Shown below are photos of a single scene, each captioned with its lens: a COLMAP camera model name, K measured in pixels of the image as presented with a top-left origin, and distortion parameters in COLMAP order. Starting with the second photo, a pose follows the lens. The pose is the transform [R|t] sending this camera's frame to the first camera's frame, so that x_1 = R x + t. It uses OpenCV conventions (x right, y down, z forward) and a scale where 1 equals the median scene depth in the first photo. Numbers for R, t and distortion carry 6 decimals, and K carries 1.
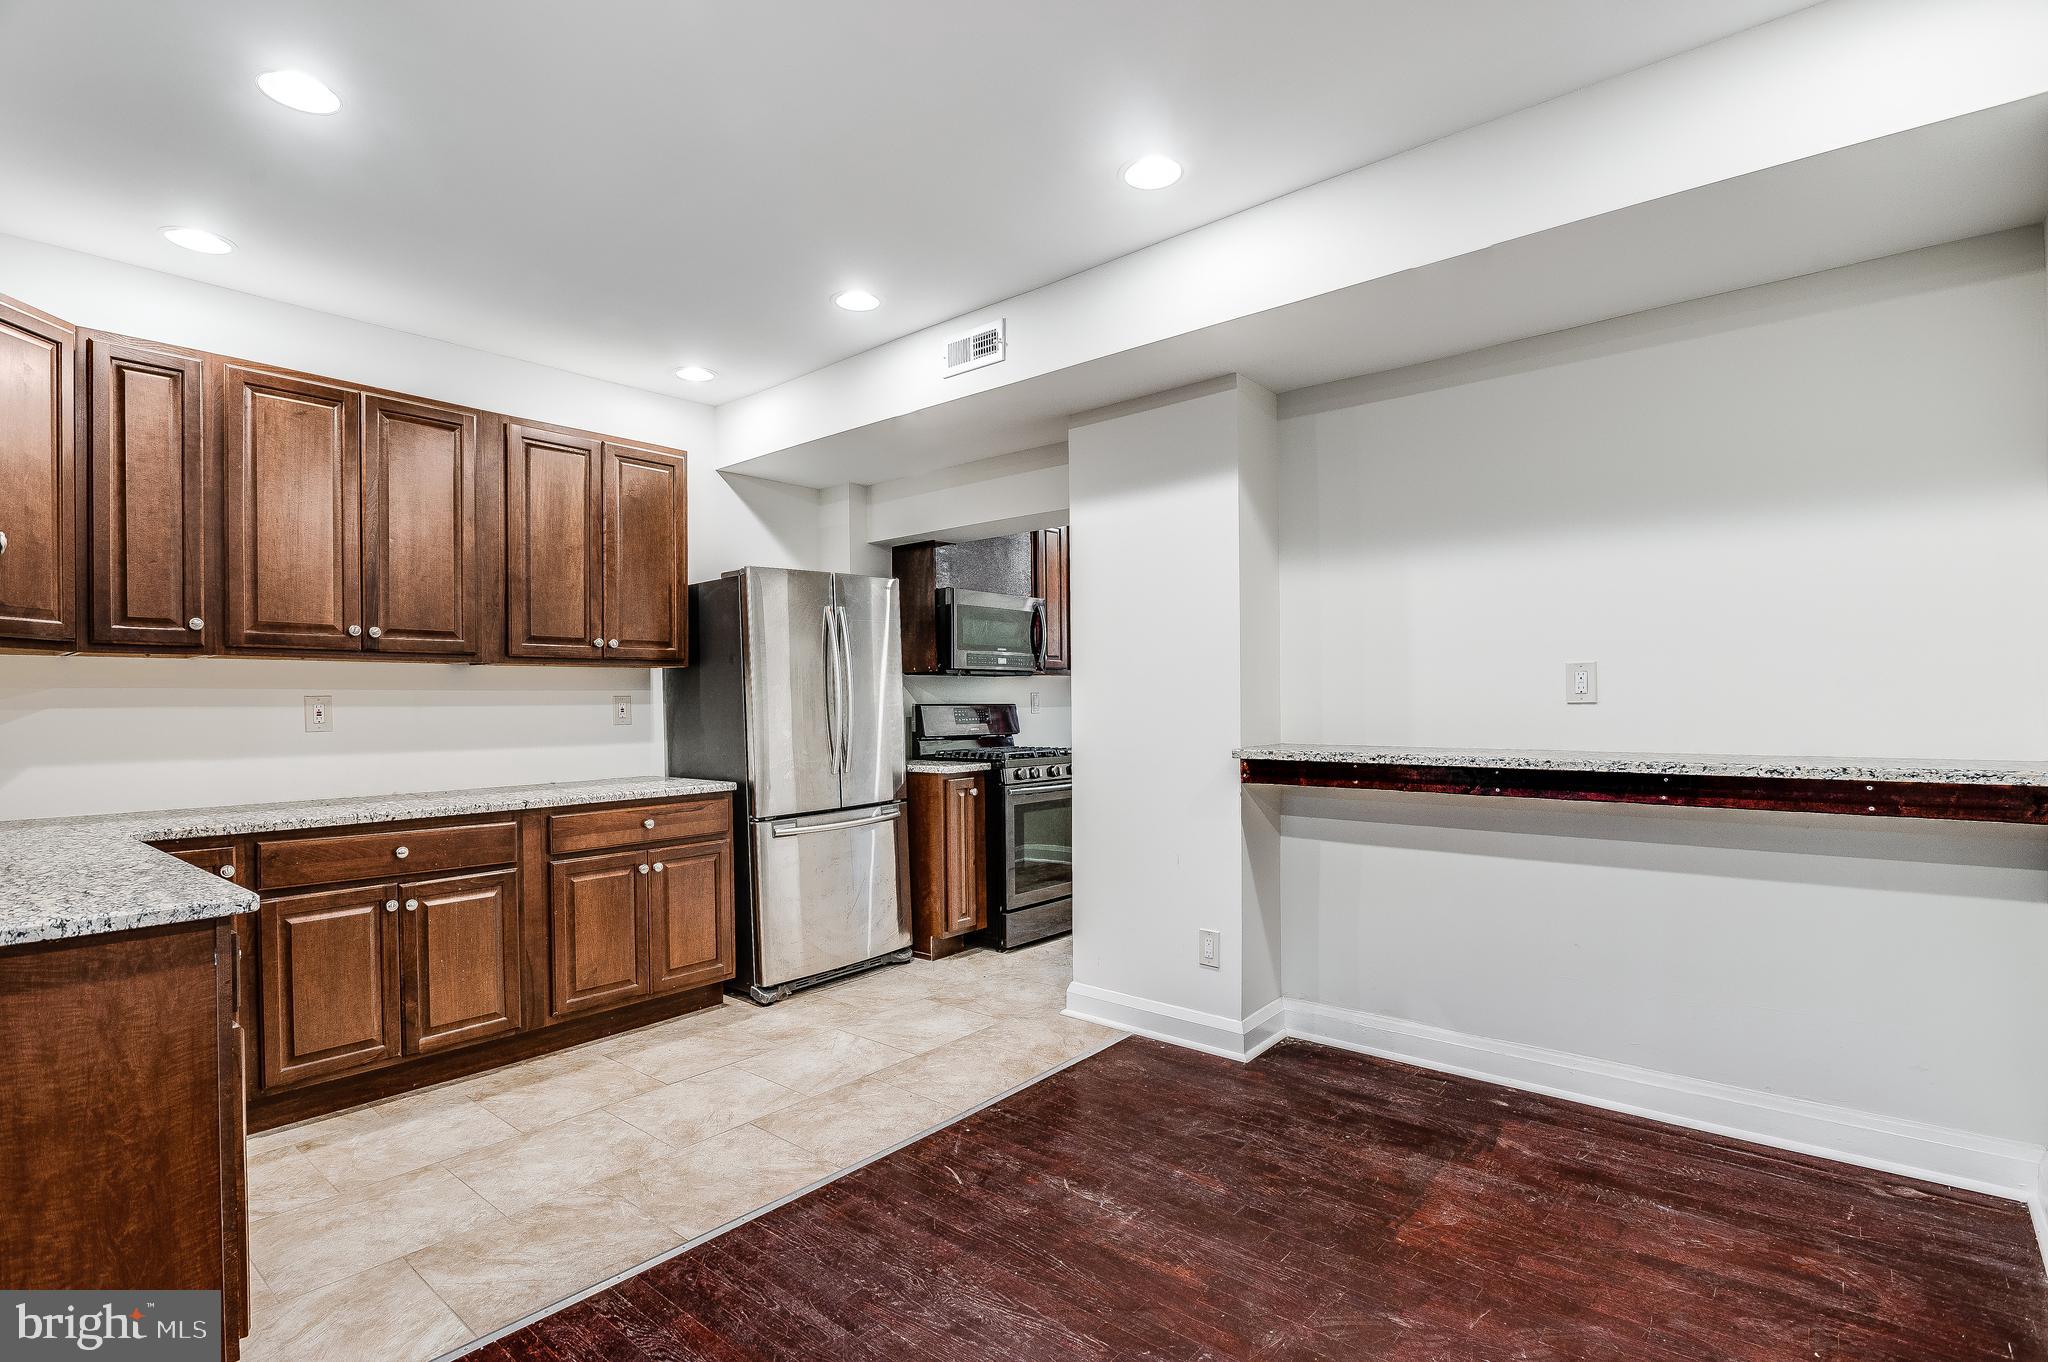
lens RADIAL K [[970.6, 0, 1040.7], [0, 970.6, 704.6], [0, 0, 1]] dist [0.000686, -0.003675]
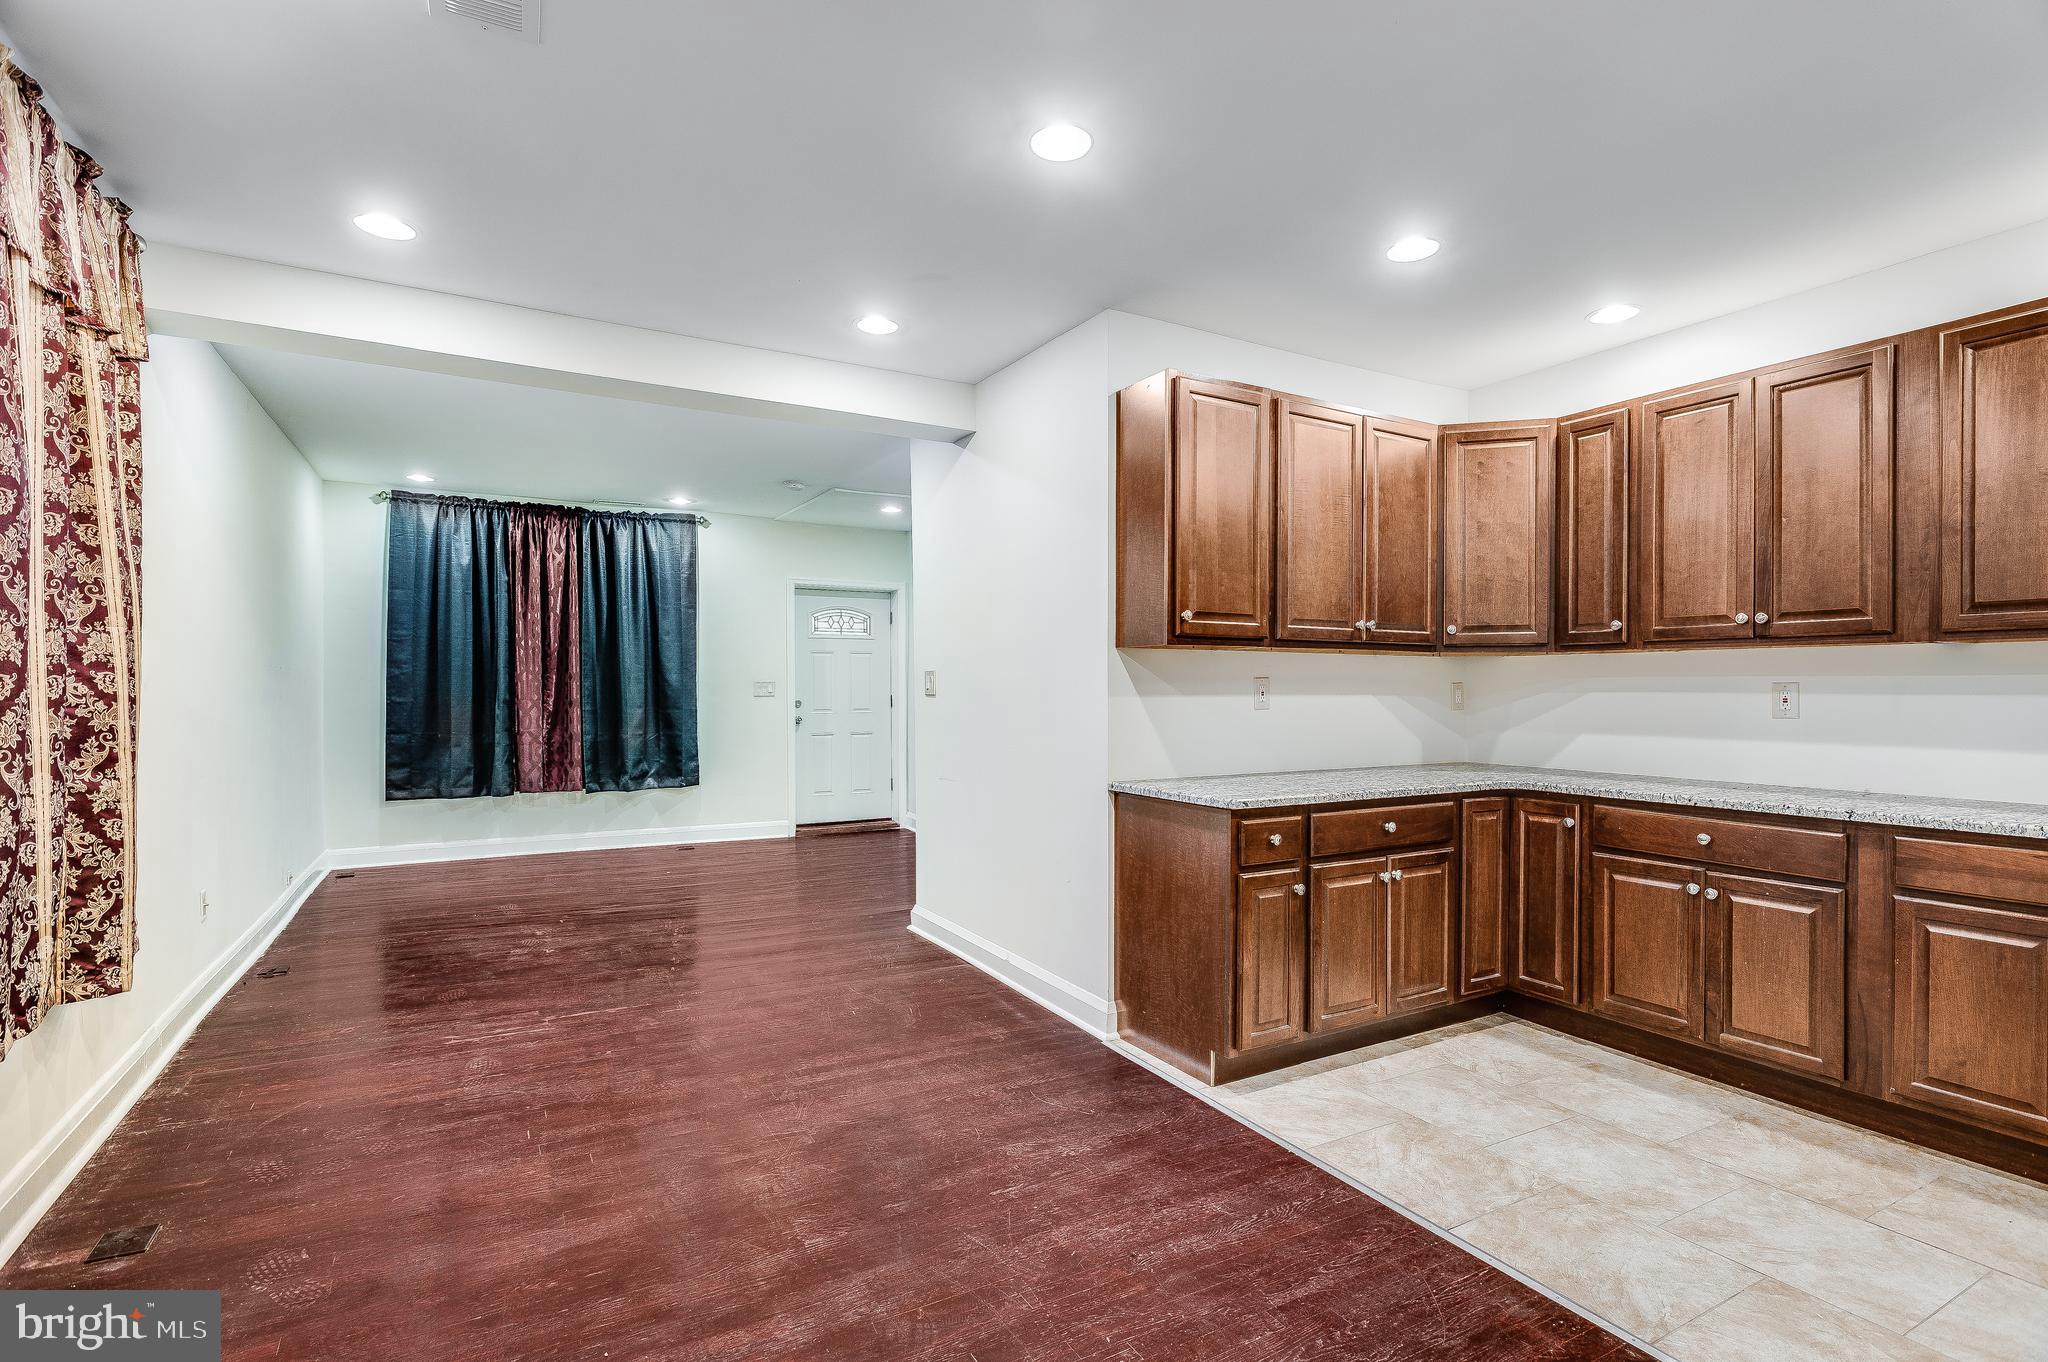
lens RADIAL K [[970.6, 0, 1019.7], [0, 970.6, 703.2], [0, 0, 1]] dist [0.000686, -0.003675]
pose [[-0.361733, 0.020256, -0.932062, 0.502913], [-0.001581, 0.999749, 0.022341, -0.009280], [0.932280, 0.009555, -0.361610, 0.661431]]
